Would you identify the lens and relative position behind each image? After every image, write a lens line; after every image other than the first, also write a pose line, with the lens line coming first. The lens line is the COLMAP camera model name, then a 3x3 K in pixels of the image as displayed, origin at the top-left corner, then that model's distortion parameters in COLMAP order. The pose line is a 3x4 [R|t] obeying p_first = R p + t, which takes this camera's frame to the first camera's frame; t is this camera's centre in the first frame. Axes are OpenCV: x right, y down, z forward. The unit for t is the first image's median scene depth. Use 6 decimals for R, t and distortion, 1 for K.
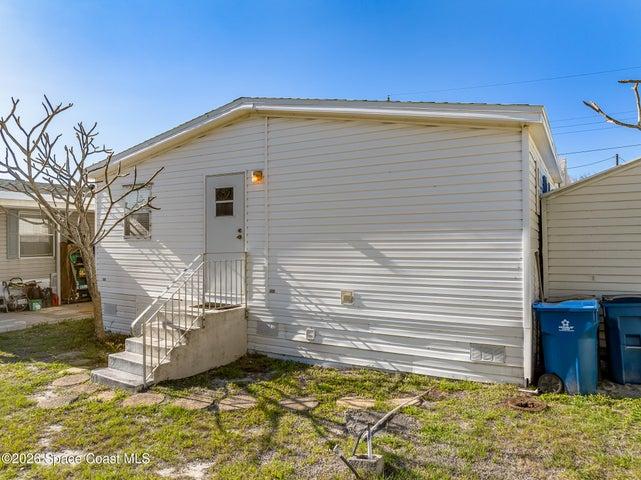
lens RADIAL K [[440.9, 0, 320.7], [0, 440.9, 239.4], [0, 0, 1]] dist [-0.041530, 0.000854]
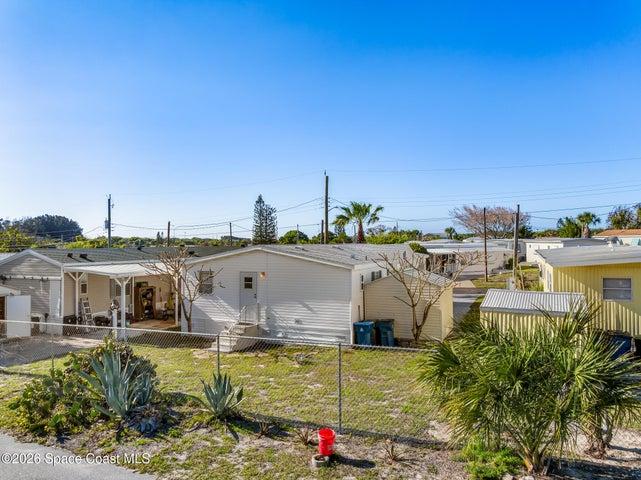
lens RADIAL K [[440.9, 0, 321.1], [0, 440.9, 241.2], [0, 0, 1]] dist [-0.041530, 0.000854]
pose [[0.992810, 0.003224, 0.119654, -0.128654], [-0.002286, 0.999966, -0.007975, -0.369339], [-0.119675, 0.007644, 0.992784, -1.897203]]
